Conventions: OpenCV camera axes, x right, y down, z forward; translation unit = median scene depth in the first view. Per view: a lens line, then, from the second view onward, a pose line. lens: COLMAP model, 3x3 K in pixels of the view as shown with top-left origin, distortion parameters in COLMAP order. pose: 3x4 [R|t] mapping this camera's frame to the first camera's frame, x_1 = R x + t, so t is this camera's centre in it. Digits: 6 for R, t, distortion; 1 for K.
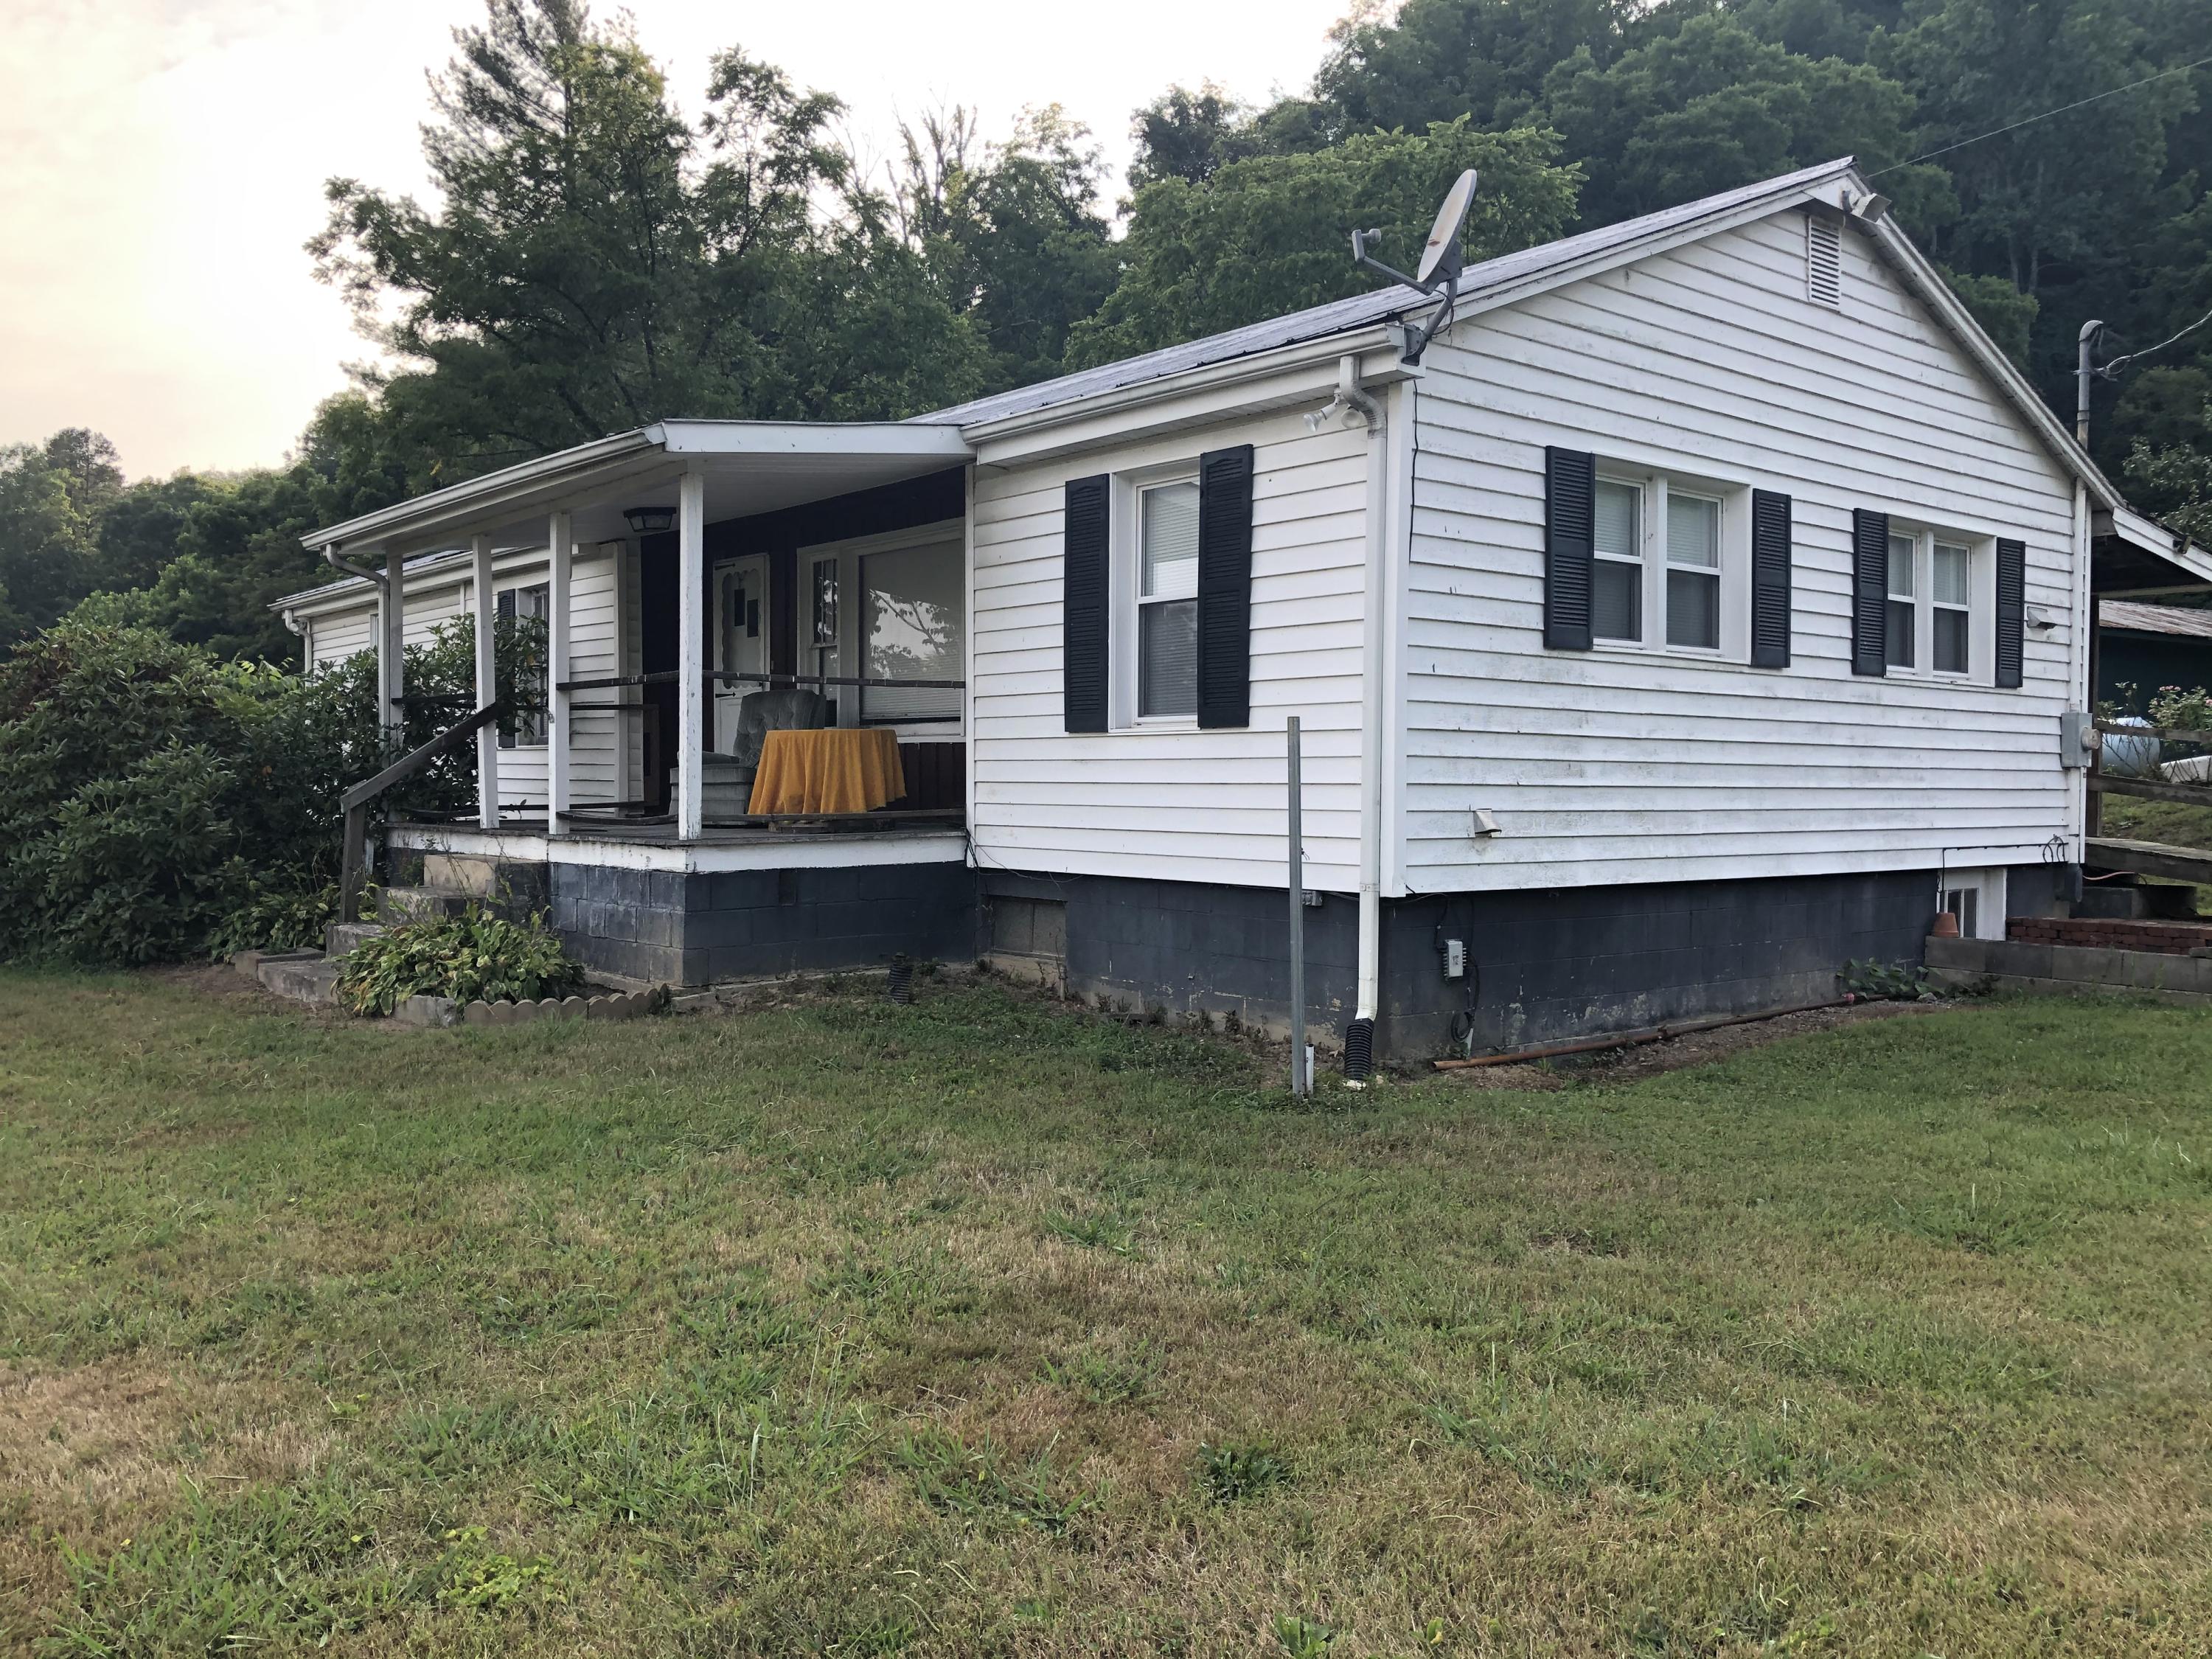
lens RADIAL K [[1805.4, 0, 1142.1], [0, 1805.4, 838.6], [0, 0, 1]] dist [0.014048, -0.047882]
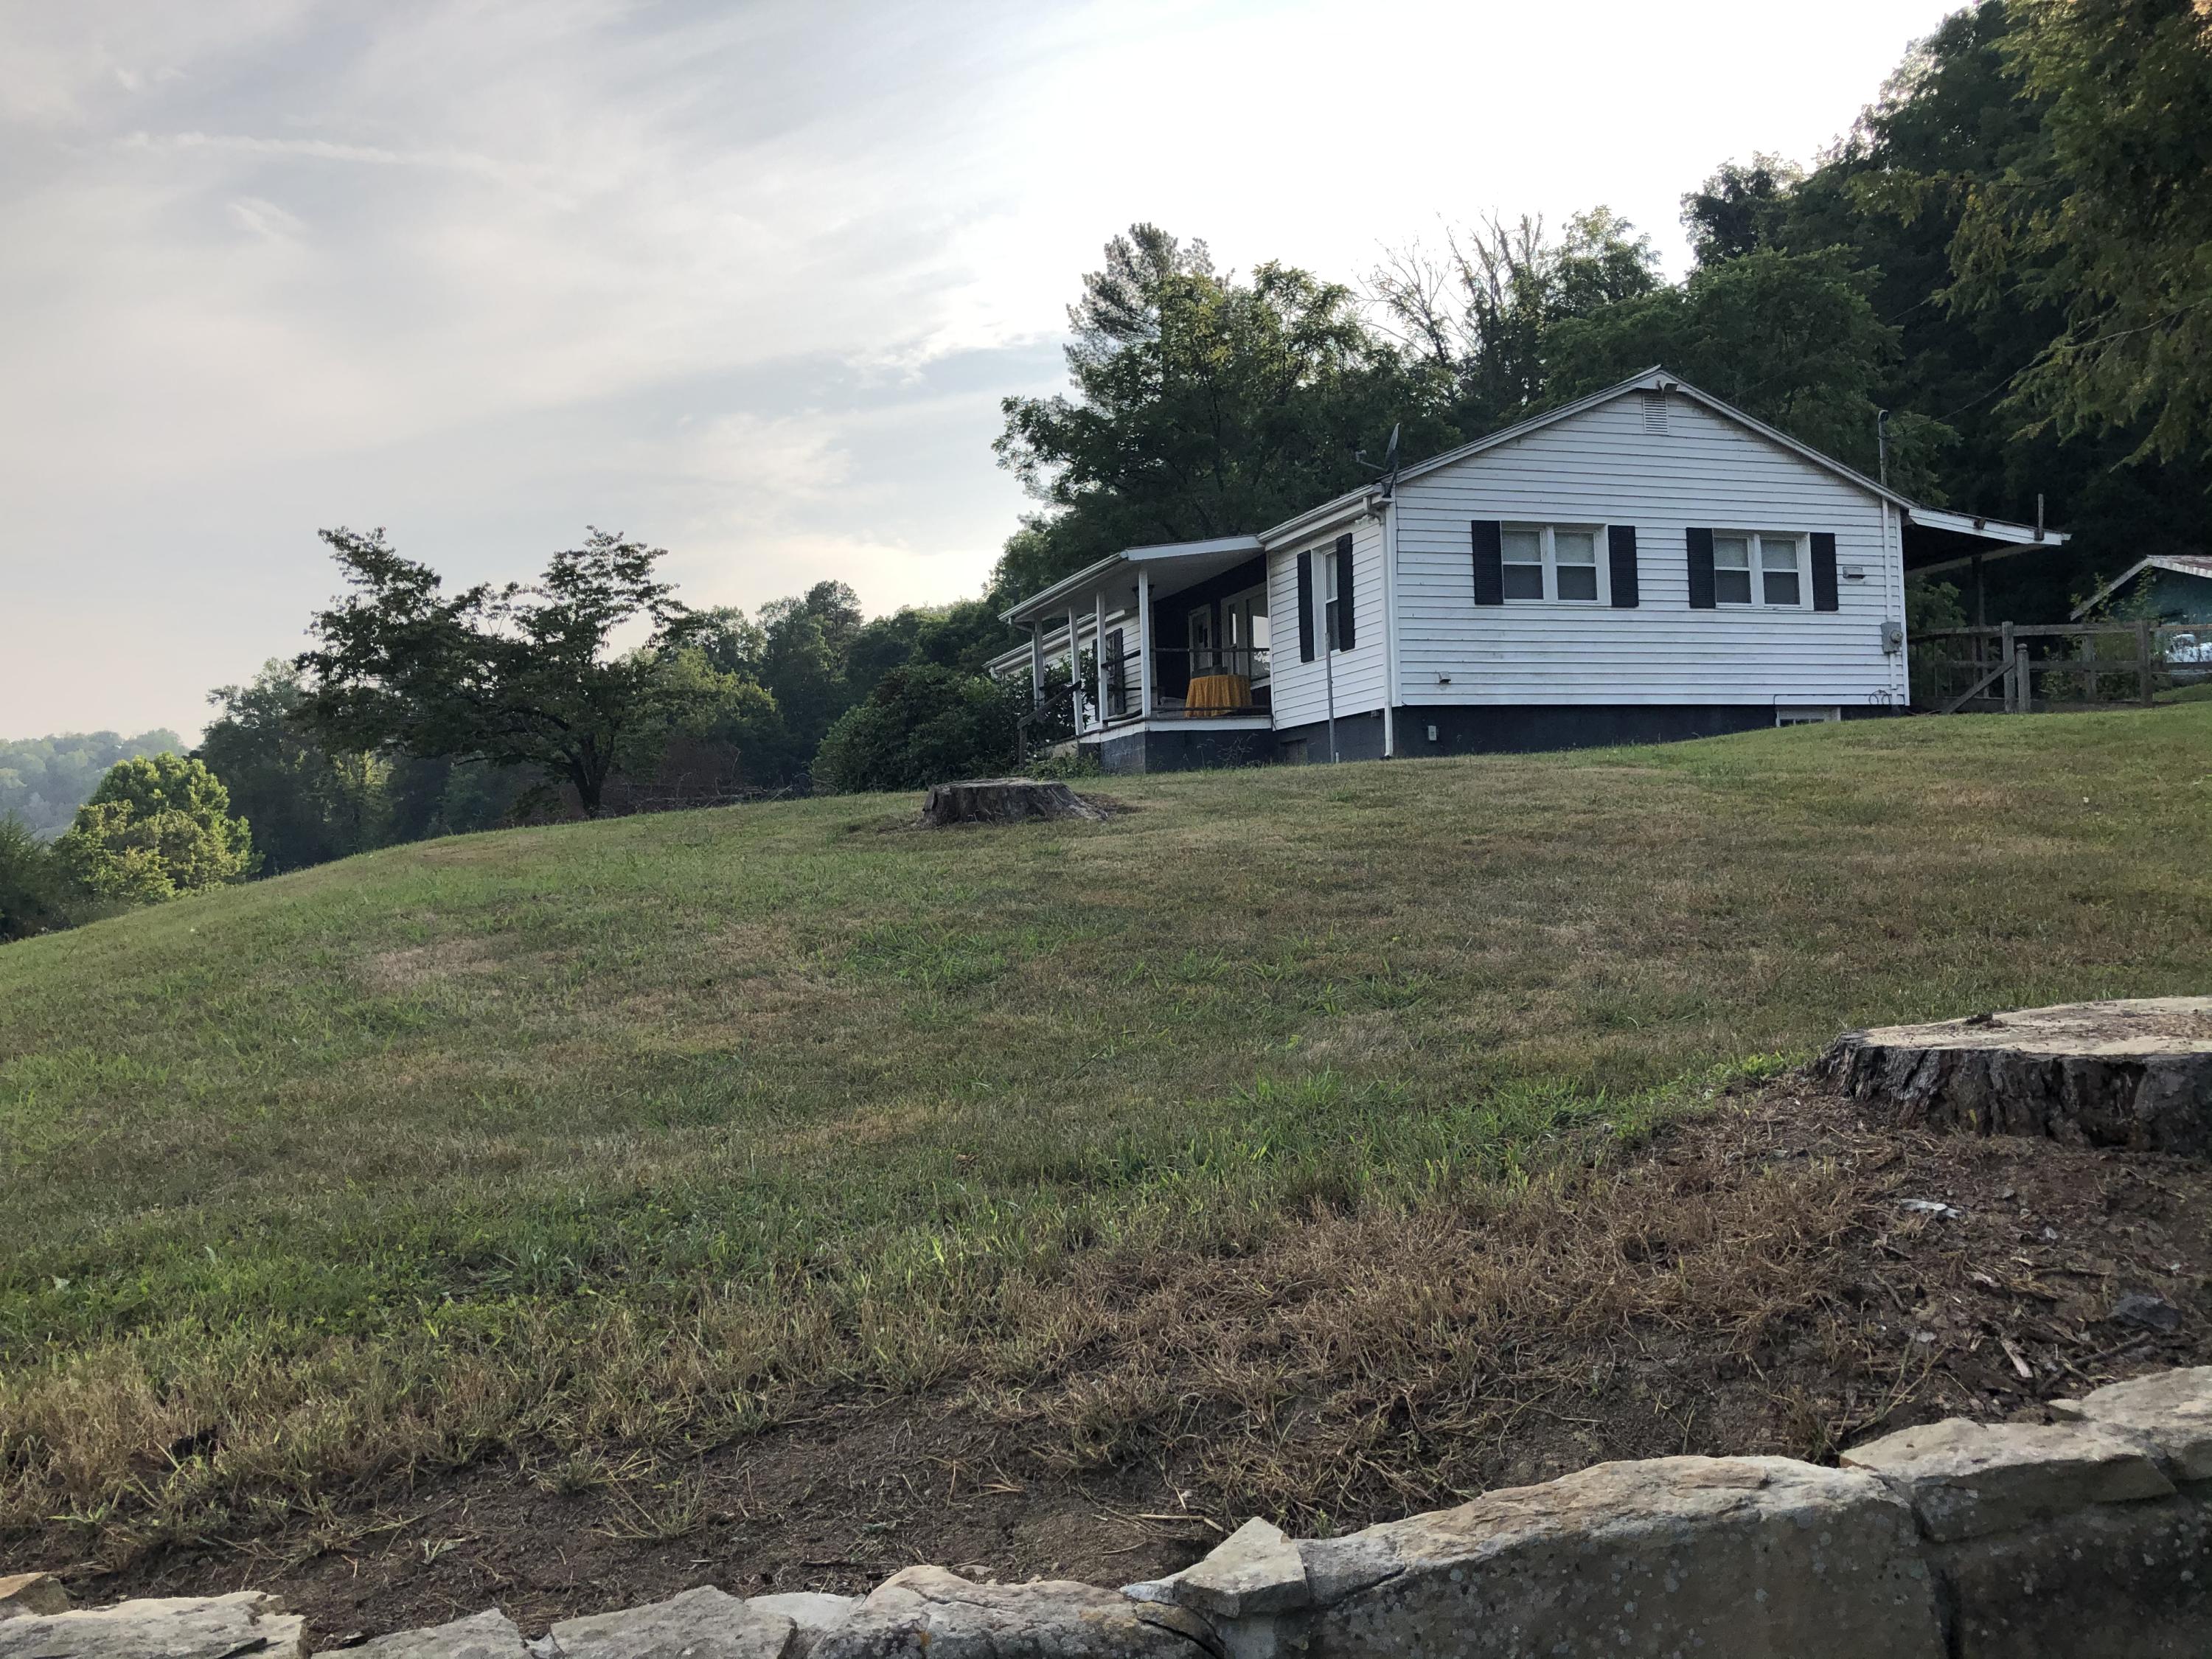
lens RADIAL K [[1817.0, 0, 1106.0], [0, 1817.0, 829.5], [0, 0, 1]] dist [-0.045597, -0.004810]
pose [[0.928427, -0.049824, -0.368159, 0.457037], [0.031573, 0.997963, -0.055435, 0.220769], [0.370171, 0.039844, 0.928109, -0.992212]]
